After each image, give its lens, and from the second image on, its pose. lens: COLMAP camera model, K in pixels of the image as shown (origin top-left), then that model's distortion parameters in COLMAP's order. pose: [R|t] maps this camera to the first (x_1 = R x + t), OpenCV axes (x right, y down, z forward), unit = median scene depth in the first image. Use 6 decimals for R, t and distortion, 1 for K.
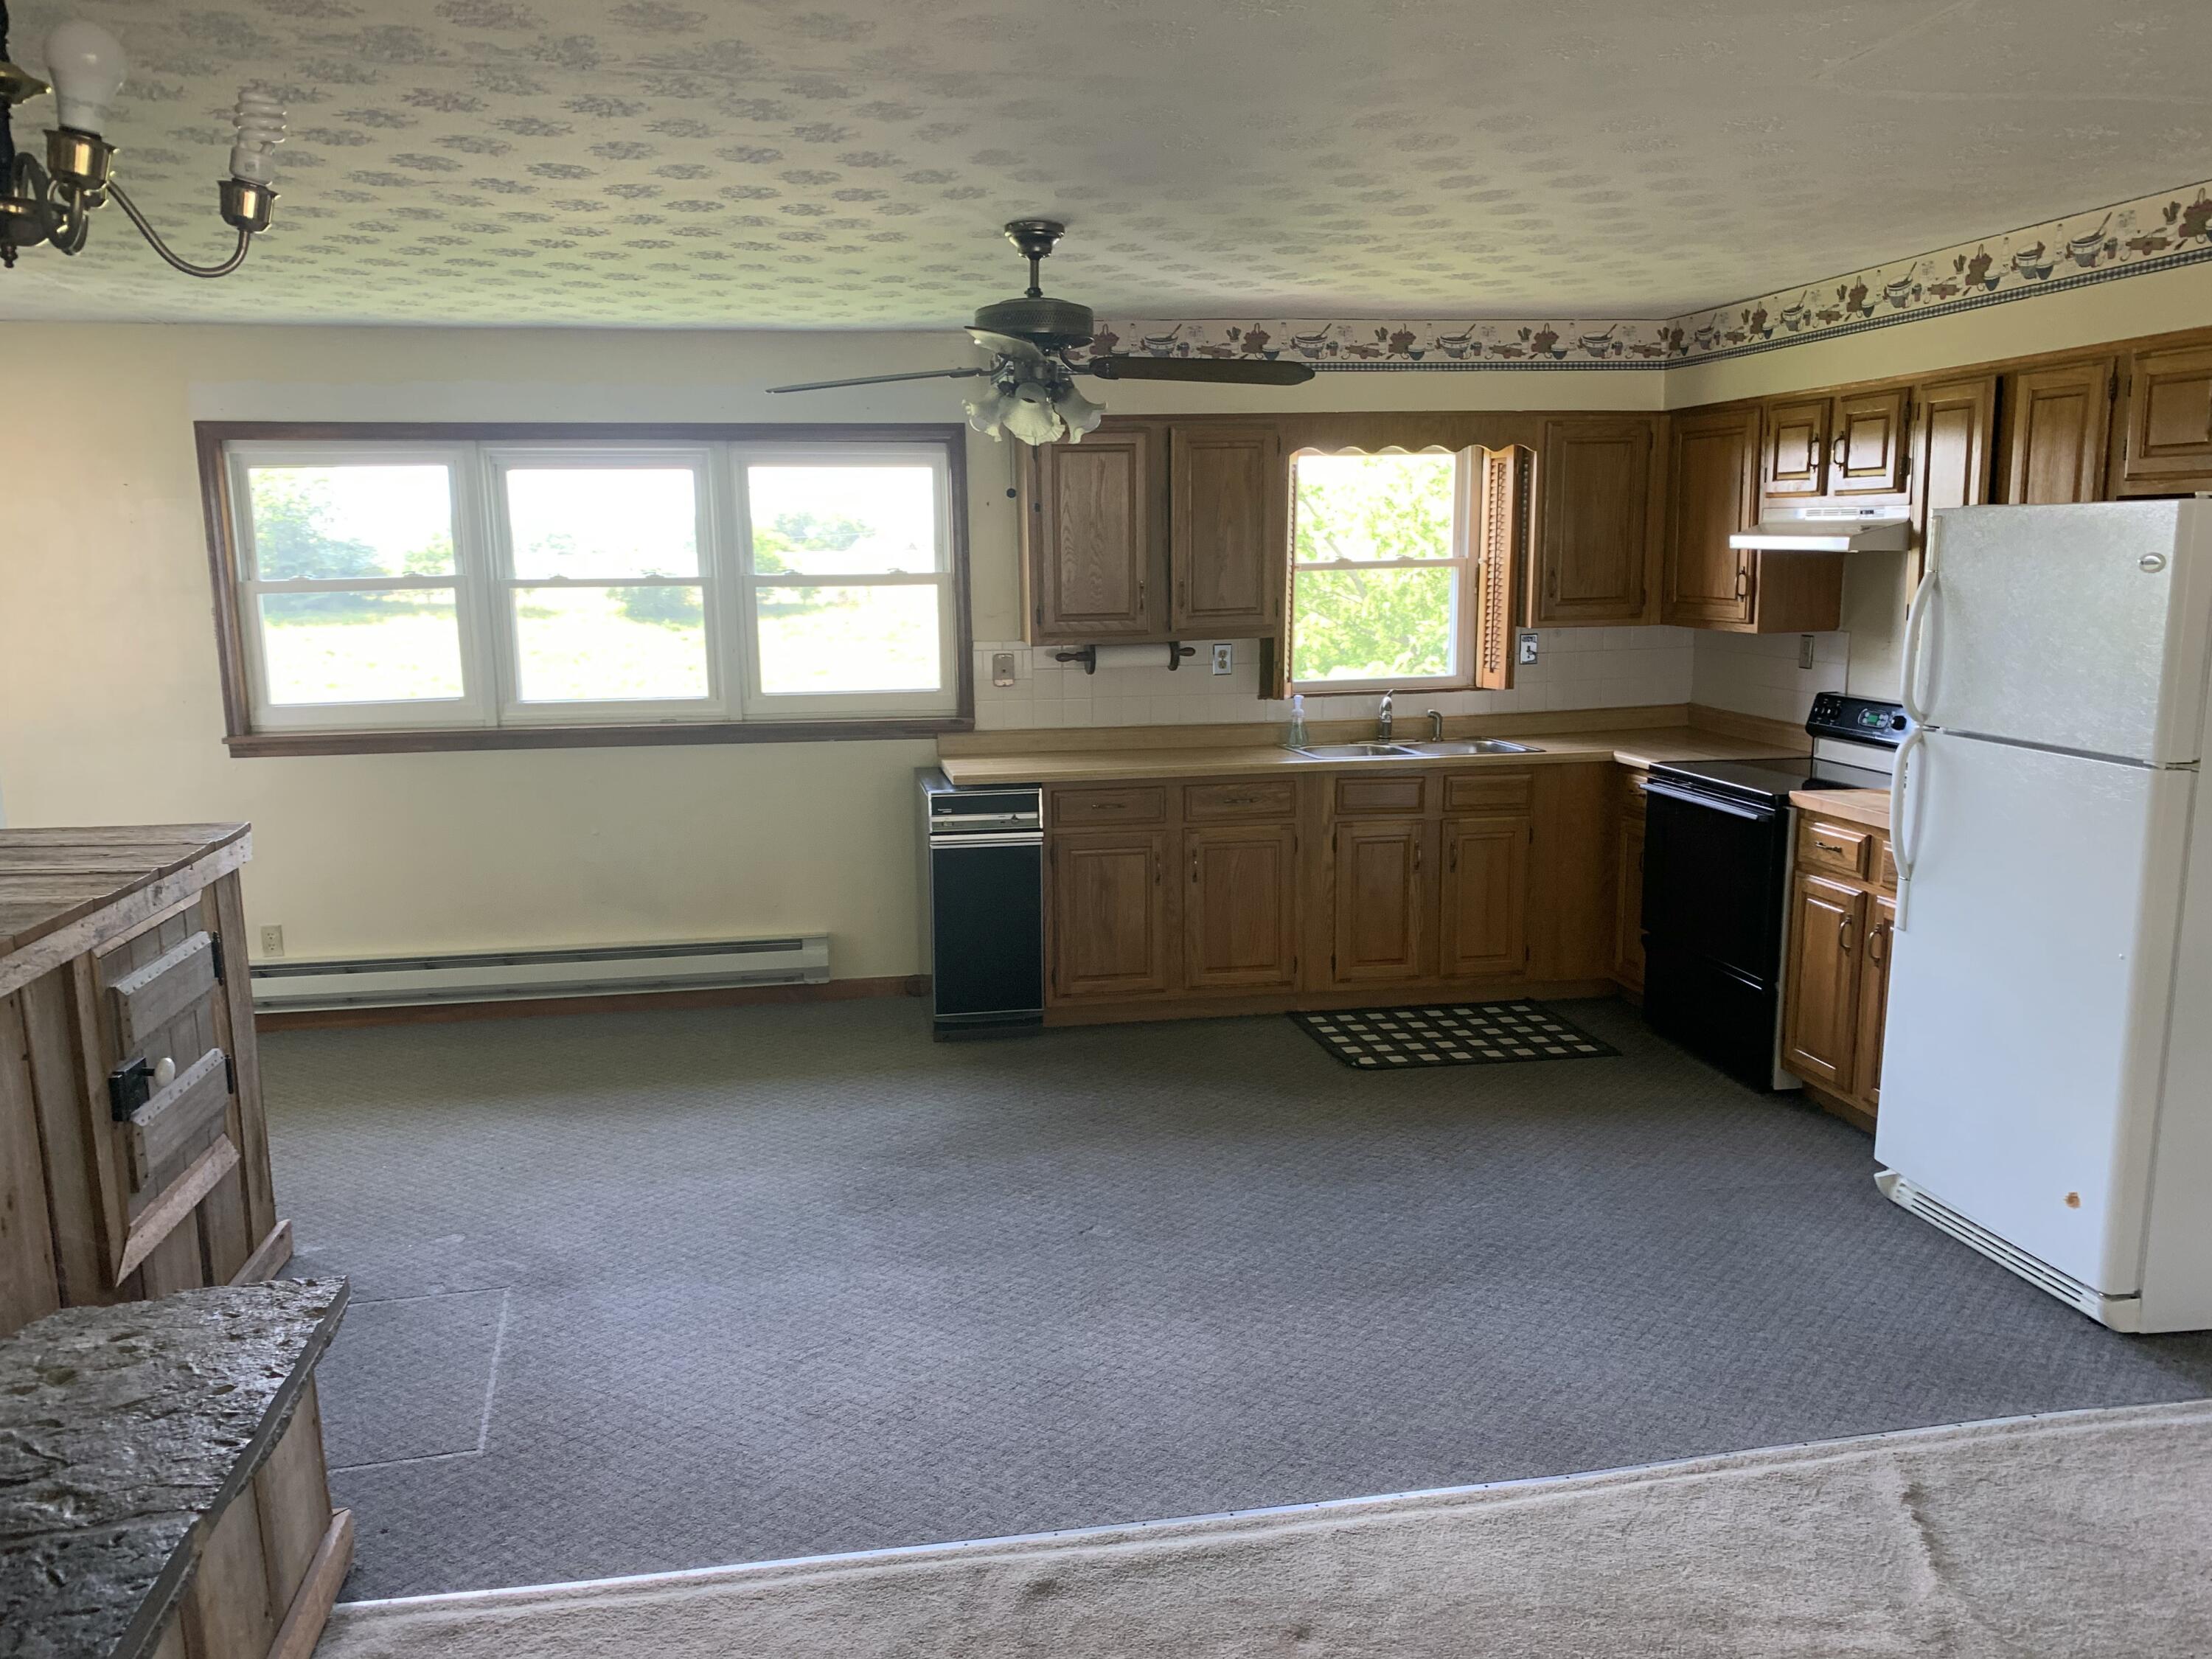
lens RADIAL K [[1699.4, 0, 1096.5], [0, 1699.4, 837.9], [0, 0, 1]] dist [0.001564, 0.003651]
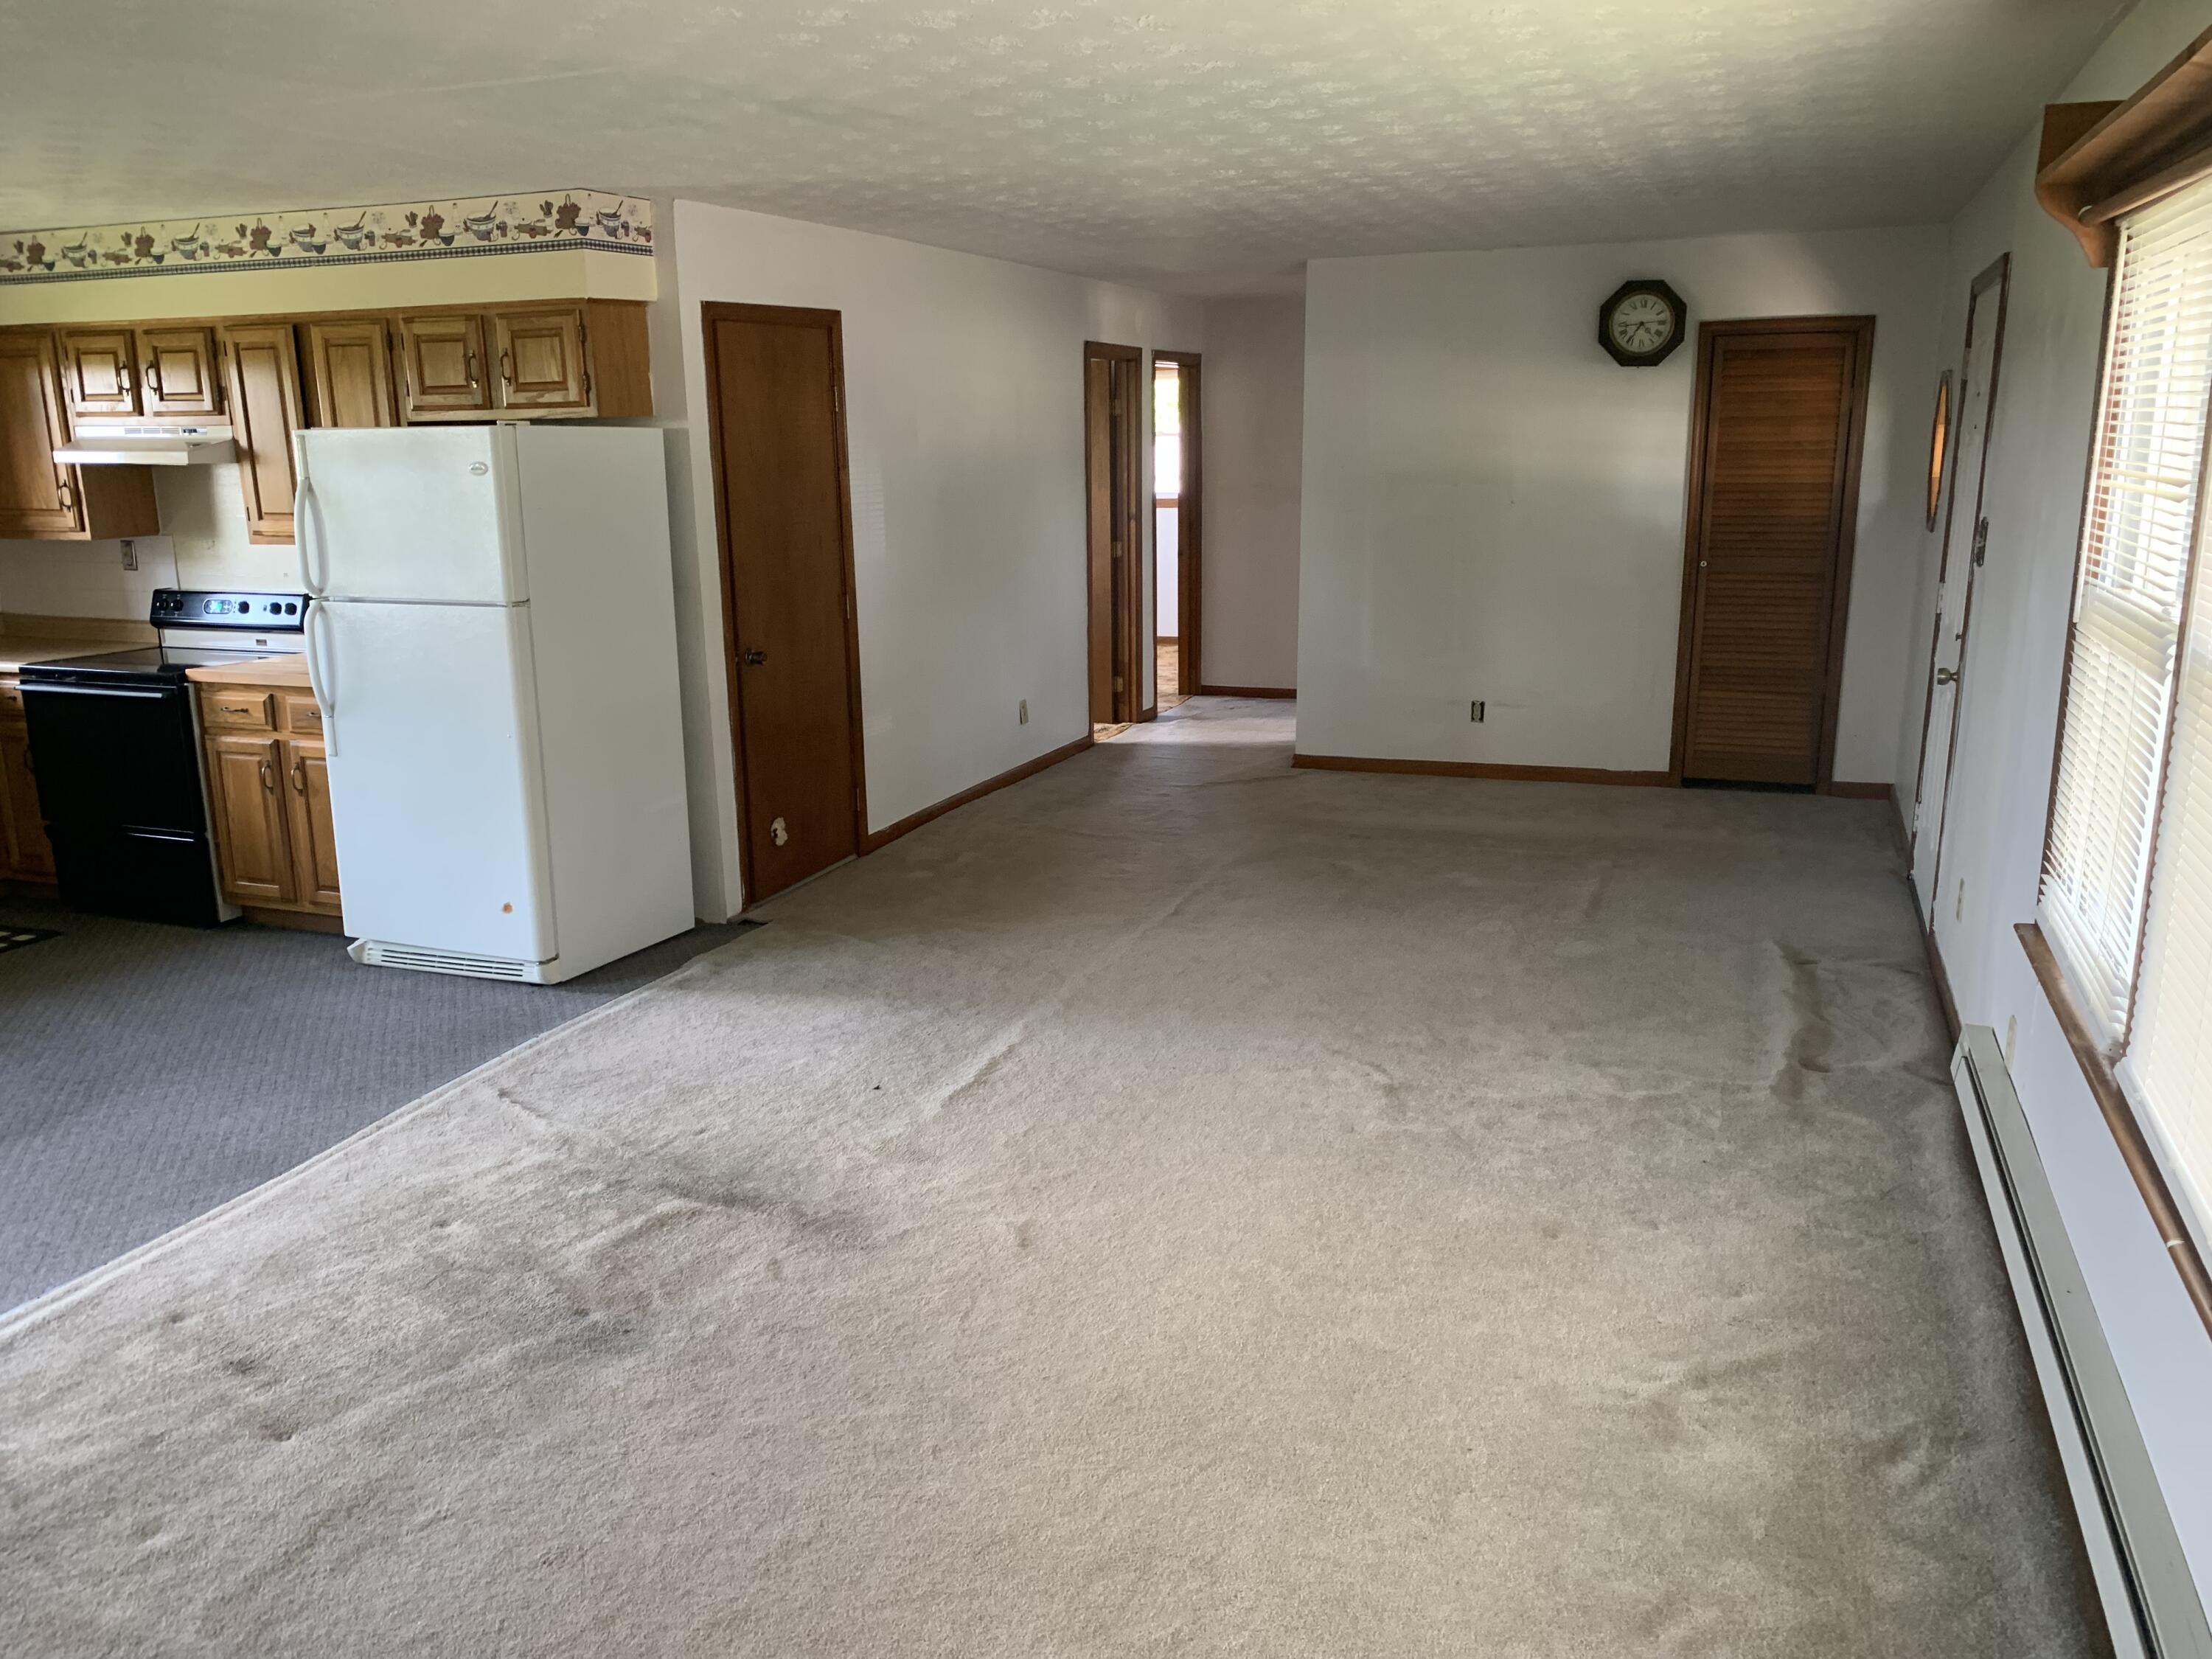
lens RADIAL K [[1688.1, 0, 1102.0], [0, 1688.1, 870.2], [0, 0, 1]] dist [-0.017540, -0.001380]
pose [[0.505464, -0.206870, 0.837682, -0.285216], [0.147562, 0.977257, 0.152298, 0.025913], [-0.850136, 0.046629, 0.524495, -0.152391]]
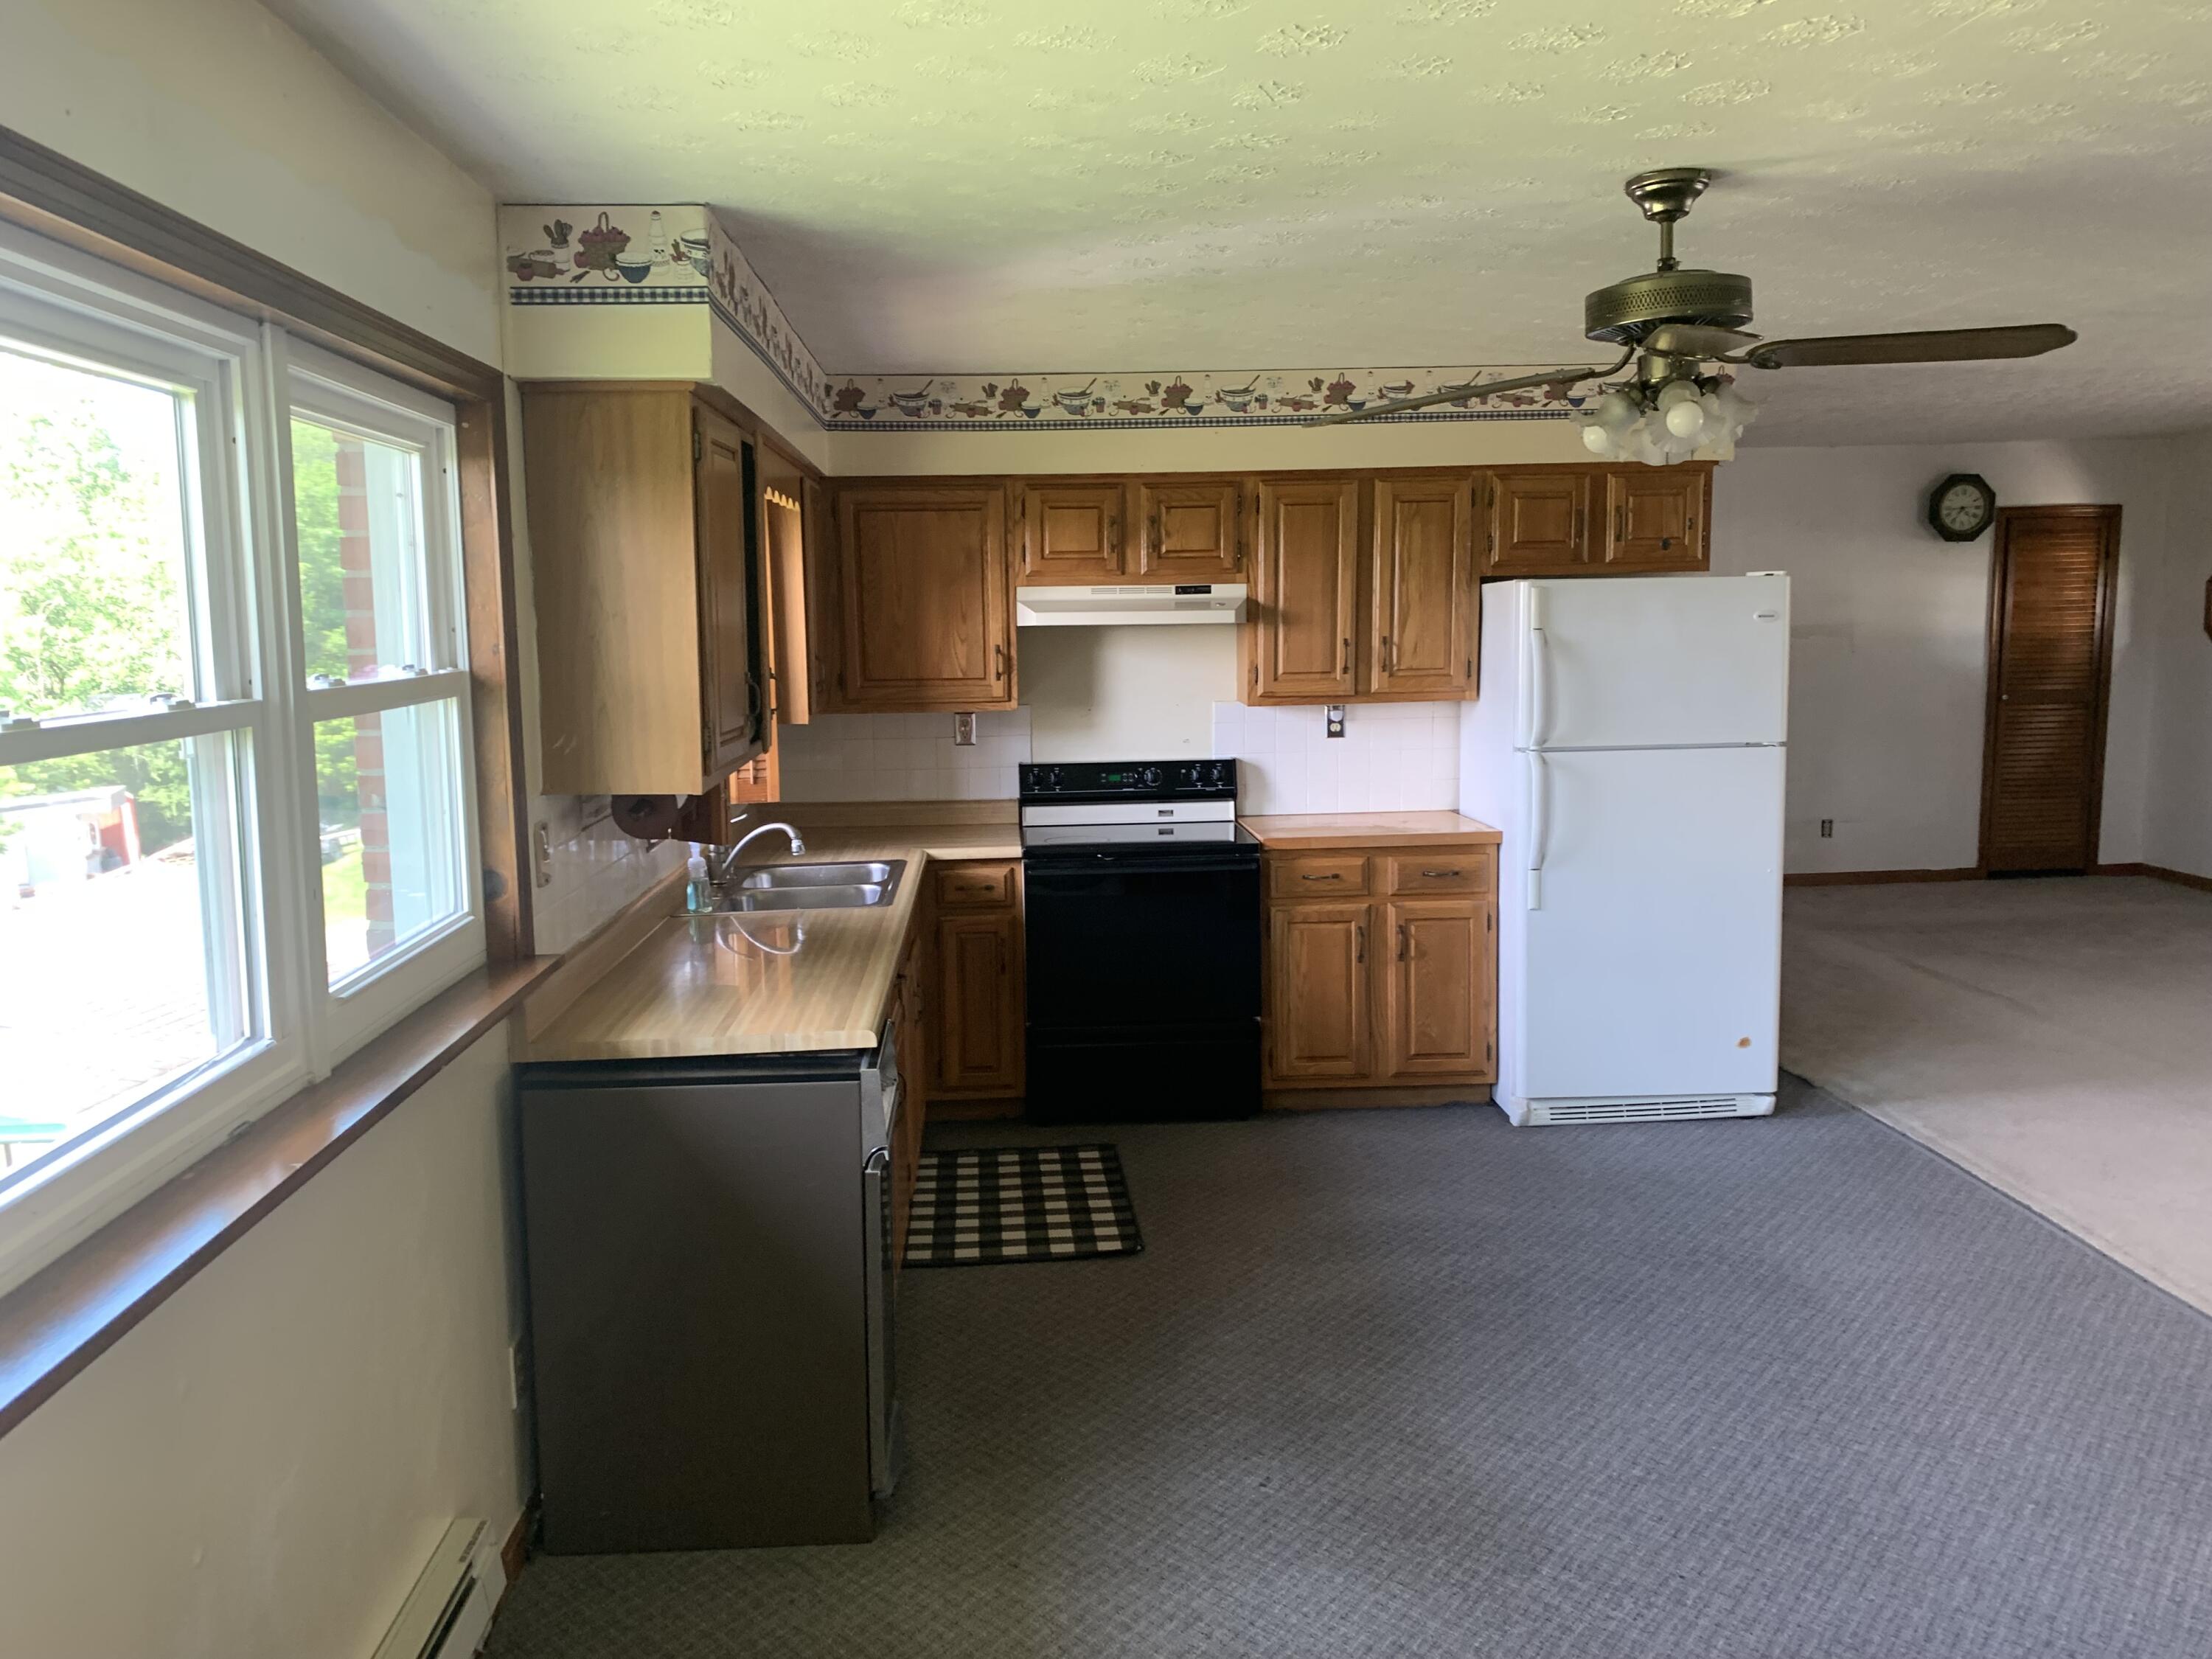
lens RADIAL K [[1566.8, 0, 1105.2], [0, 1566.8, 853.7], [0, 0, 1]] dist [0.070198, 0.000355]
pose [[0.136891, -0.128442, 0.982224, -0.627188], [0.187888, 0.976925, 0.101564, -0.144479], [-0.972604, 0.170645, 0.157865, 0.968554]]
